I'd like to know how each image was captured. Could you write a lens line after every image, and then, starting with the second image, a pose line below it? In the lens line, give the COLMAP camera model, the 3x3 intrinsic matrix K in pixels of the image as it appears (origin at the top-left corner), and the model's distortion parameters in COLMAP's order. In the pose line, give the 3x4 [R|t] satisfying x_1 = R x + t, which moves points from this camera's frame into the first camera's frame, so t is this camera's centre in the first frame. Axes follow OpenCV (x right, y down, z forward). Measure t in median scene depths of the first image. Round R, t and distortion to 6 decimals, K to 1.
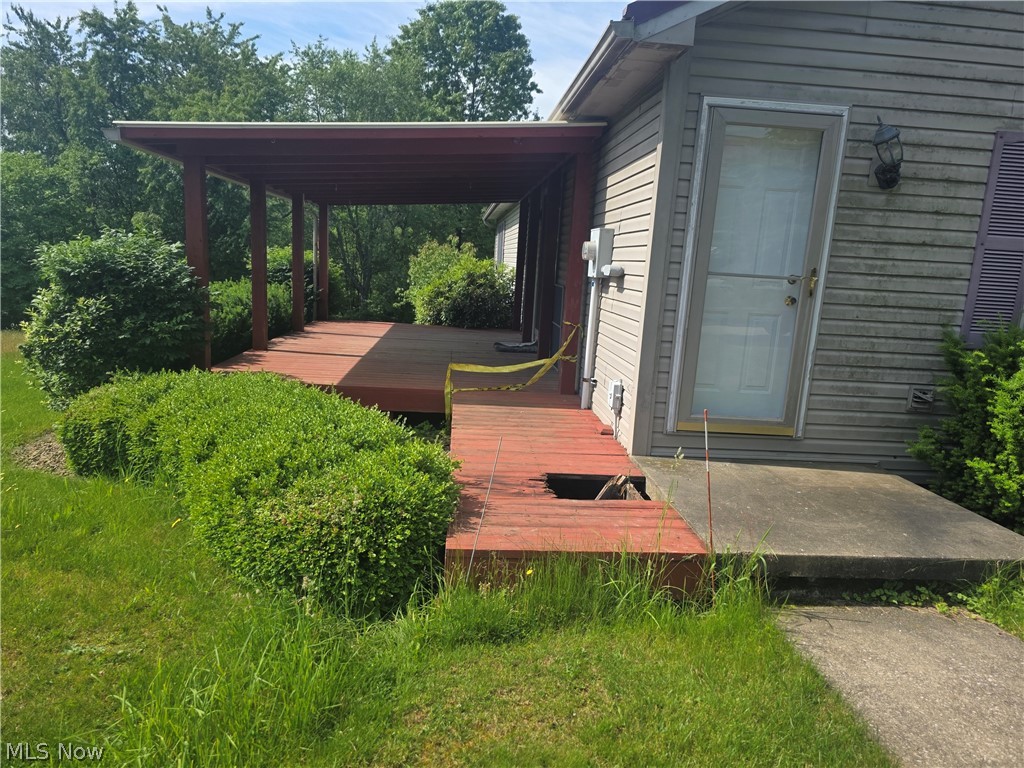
lens RADIAL K [[689.1, 0, 511.8], [0, 689.1, 387.1], [0, 0, 1]] dist [0.052992, -0.046184]
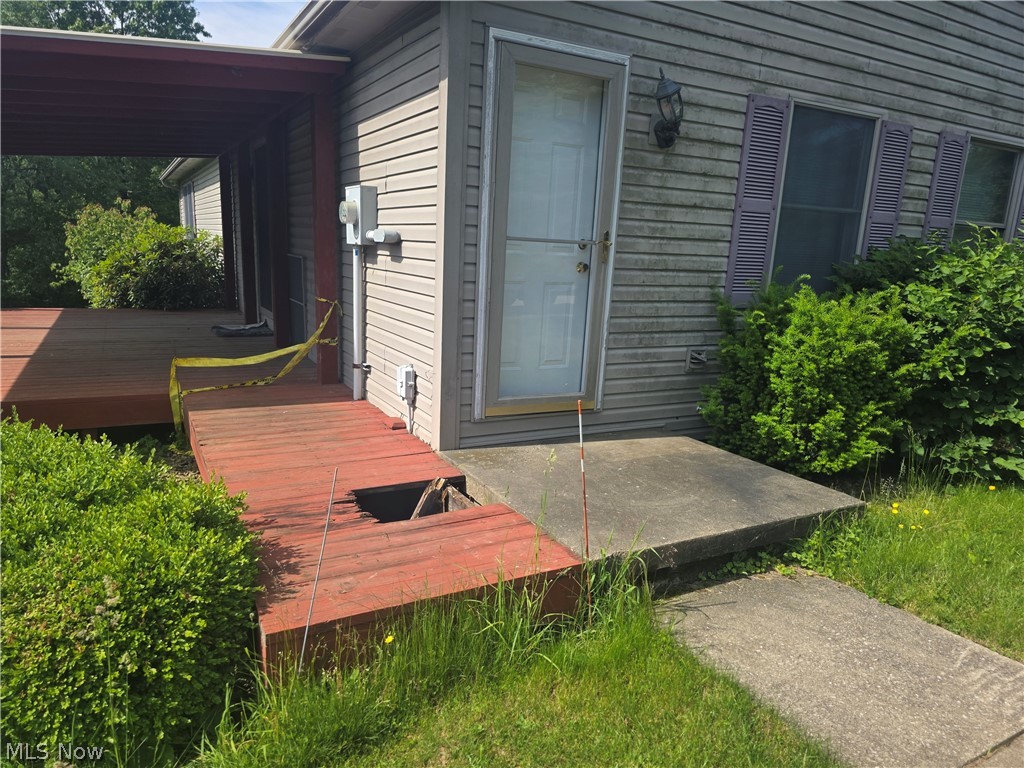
lens RADIAL K [[689.1, 0, 504.1], [0, 689.1, 404.3], [0, 0, 1]] dist [0.052992, -0.046184]
pose [[0.915909, -0.105512, 0.387271, -0.082156], [0.079765, 0.993434, 0.082014, -0.025095], [-0.393381, -0.044226, 0.918311, 0.177919]]
